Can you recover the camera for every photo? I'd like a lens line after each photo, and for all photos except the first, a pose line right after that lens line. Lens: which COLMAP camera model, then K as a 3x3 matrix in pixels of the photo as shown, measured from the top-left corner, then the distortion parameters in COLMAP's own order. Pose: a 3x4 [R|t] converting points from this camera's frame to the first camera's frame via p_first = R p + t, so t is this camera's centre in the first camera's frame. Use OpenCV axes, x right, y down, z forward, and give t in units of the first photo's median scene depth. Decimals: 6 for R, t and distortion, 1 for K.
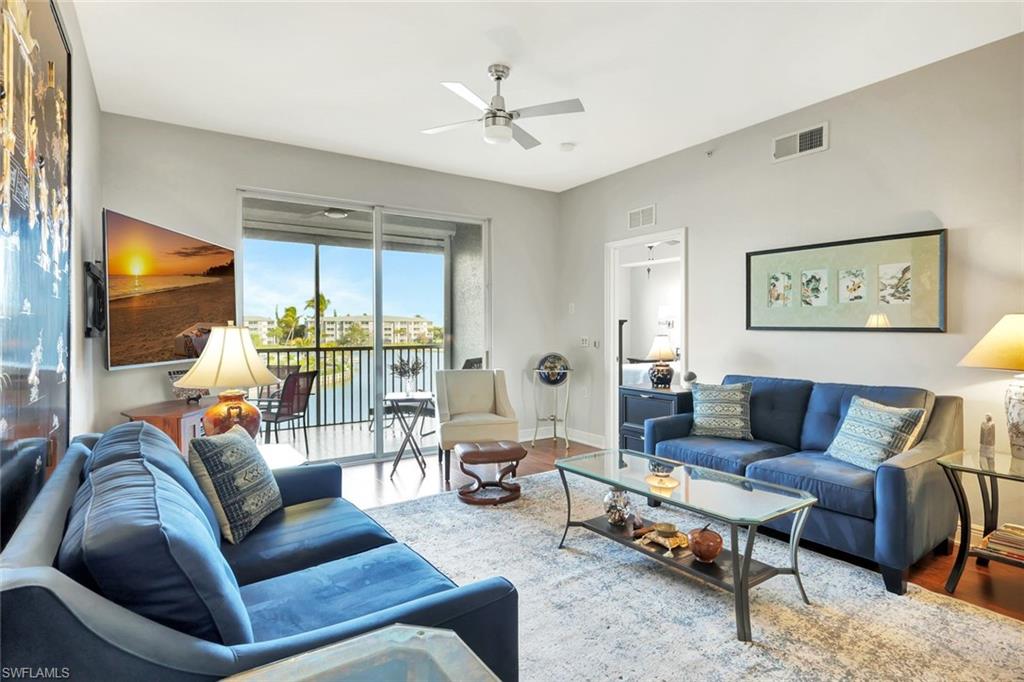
lens RADIAL K [[532.7, 0, 510.8], [0, 532.7, 338.1], [0, 0, 1]] dist [0.004007, 0.000925]
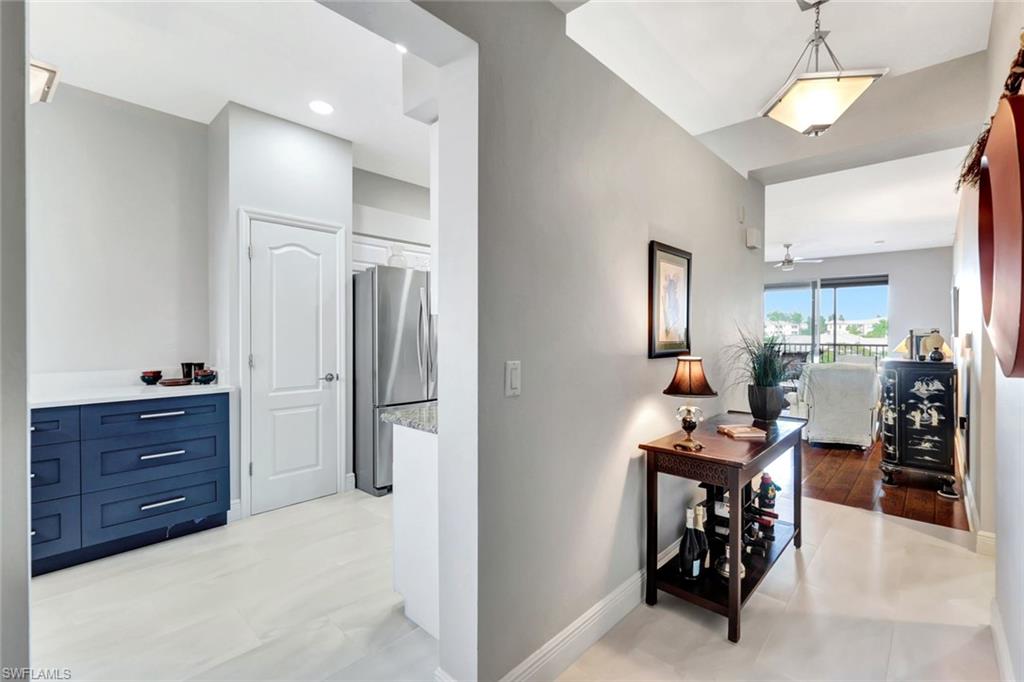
lens RADIAL K [[448.7, 0, 516.2], [0, 448.7, 334.9], [0, 0, 1]] dist [0.001519, 0.000141]
pose [[0.235729, 0.007328, -0.971791, 1.649350], [-0.017470, 0.999842, 0.003302, 0.001502], [0.971662, 0.016199, 0.235820, -0.826121]]
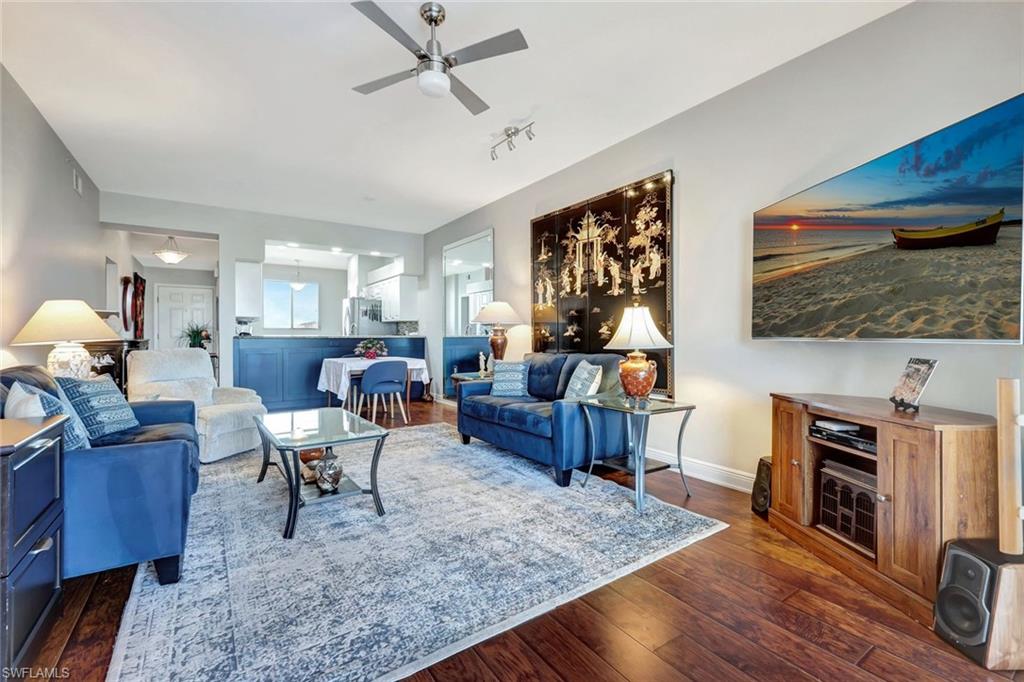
lens RADIAL K [[448.7, 0, 516.2], [0, 448.7, 334.9], [0, 0, 1]] dist [0.001519, 0.000141]
pose [[-0.999778, 0.005068, -0.020465, -0.119223], [0.004731, 0.999853, 0.016457, 0.020114], [0.020546, 0.016356, -0.999655, 1.450201]]
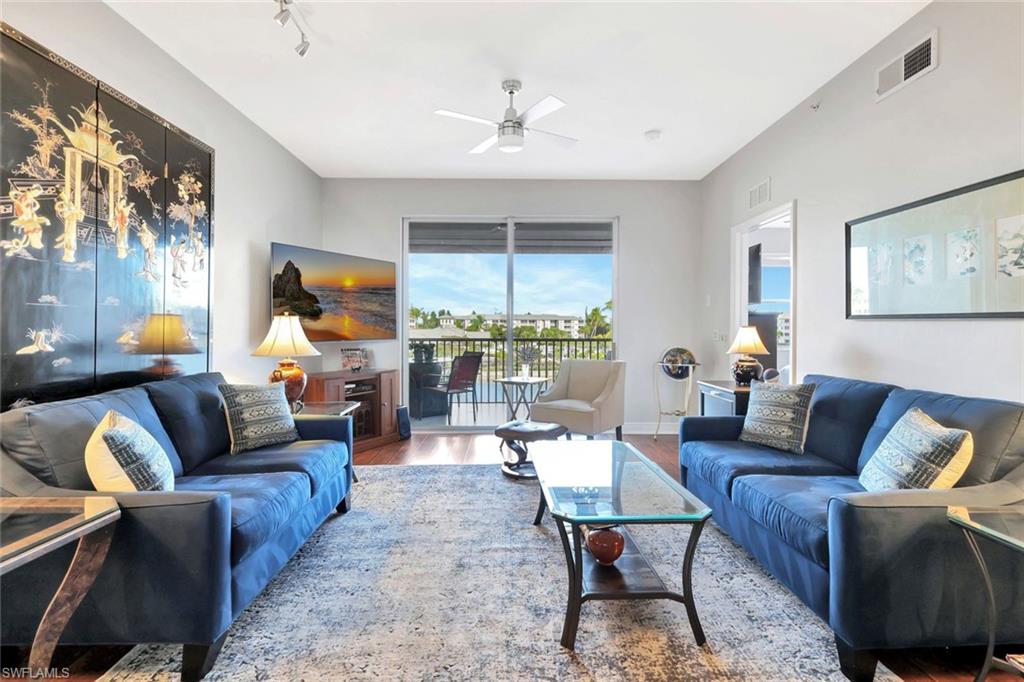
lens RADIAL K [[483.8, 0, 510.3], [0, 483.8, 333.9], [0, 0, 1]] dist [0.002792, 0.000570]
pose [[0.839461, 0.012202, -0.543284, 0.434661], [-0.014061, 0.999901, 0.000731, 0.013210], [0.543239, 0.007026, 0.839549, 0.127998]]
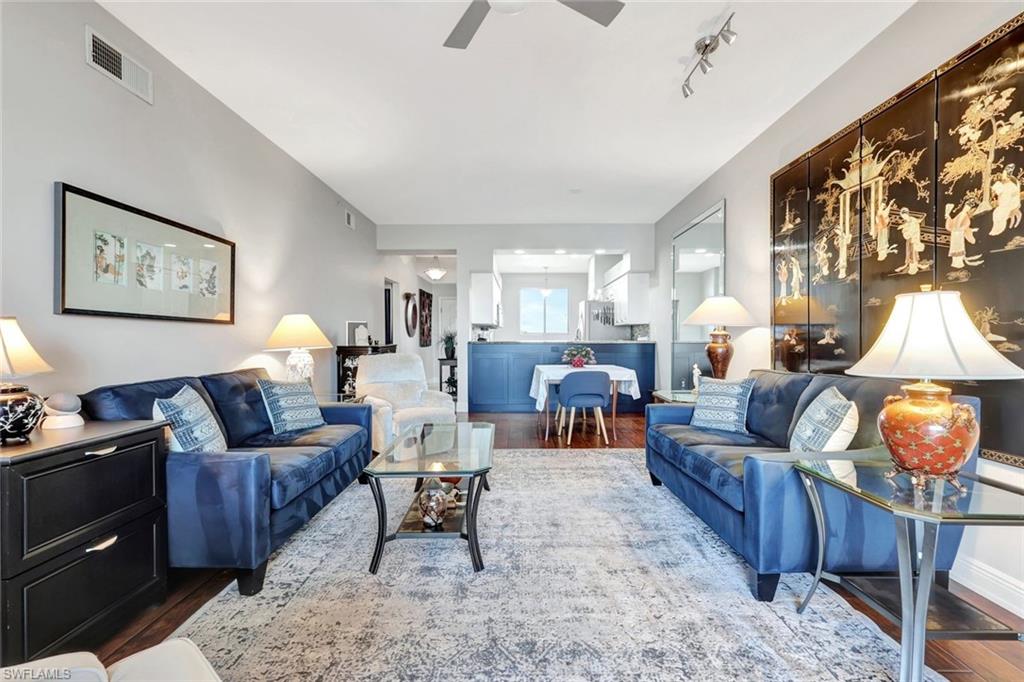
lens RADIAL K [[452.0, 0, 513.8], [0, 452.0, 345.8], [0, 0, 1]] dist [0.002416, -0.000179]
pose [[-0.829514, -0.003754, 0.558473, -0.269009], [0.015049, 0.999464, 0.029072, 0.014829], [-0.558283, 0.032520, -0.829013, 1.195382]]
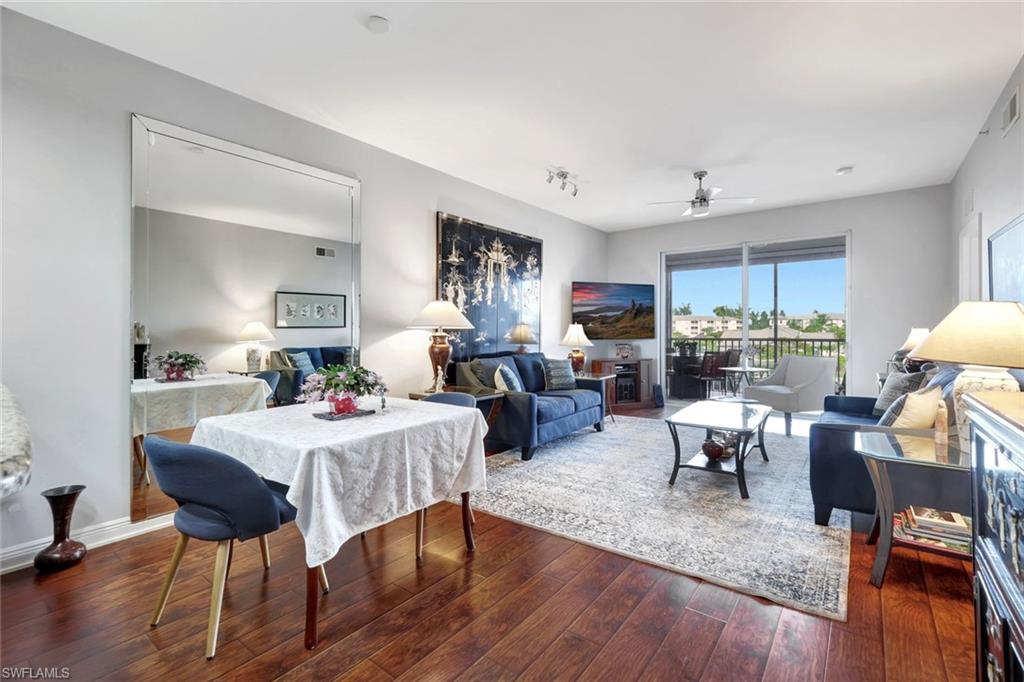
lens RADIAL K [[454.9, 0, 513.0], [0, 454.9, 332.8], [0, 0, 1]] dist [0.002562, 0.000156]
pose [[0.325152, 0.008585, -0.945623, 0.969760], [-0.012482, 0.999911, 0.004786, 0.011273], [0.945579, 0.010247, 0.325230, -0.040852]]
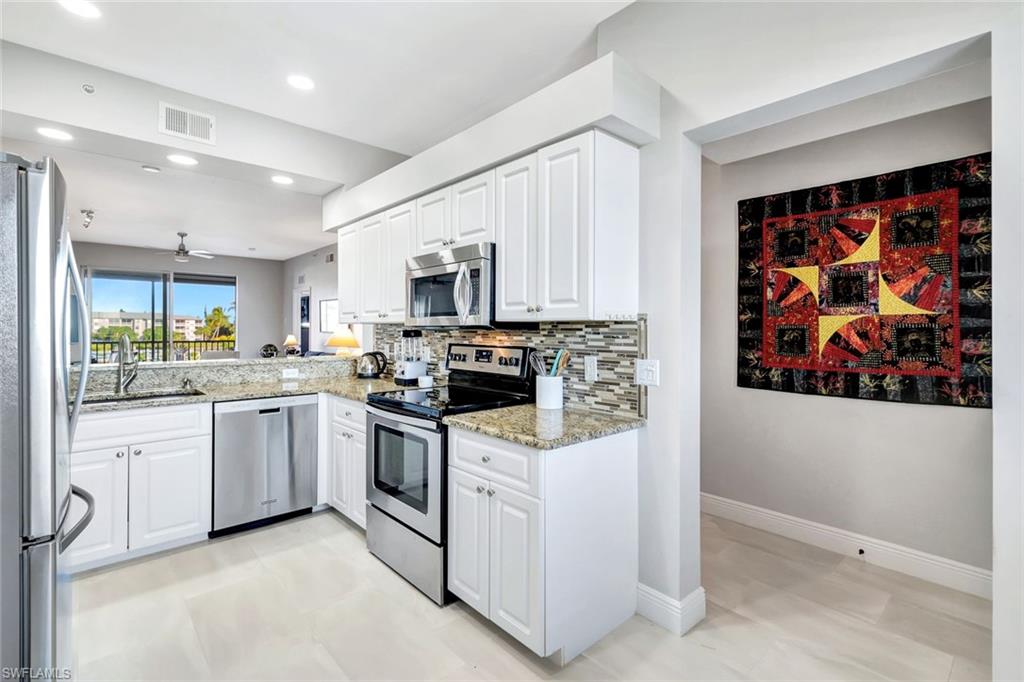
lens RADIAL K [[467.7, 0, 513.0], [0, 467.7, 329.4], [0, 0, 1]] dist [0.000636, -0.000044]
pose [[0.986660, 0.005289, 0.162706, 1.004793], [-0.002743, 0.999870, -0.015869, 0.002077], [-0.162769, 0.015211, 0.986547, -1.276406]]
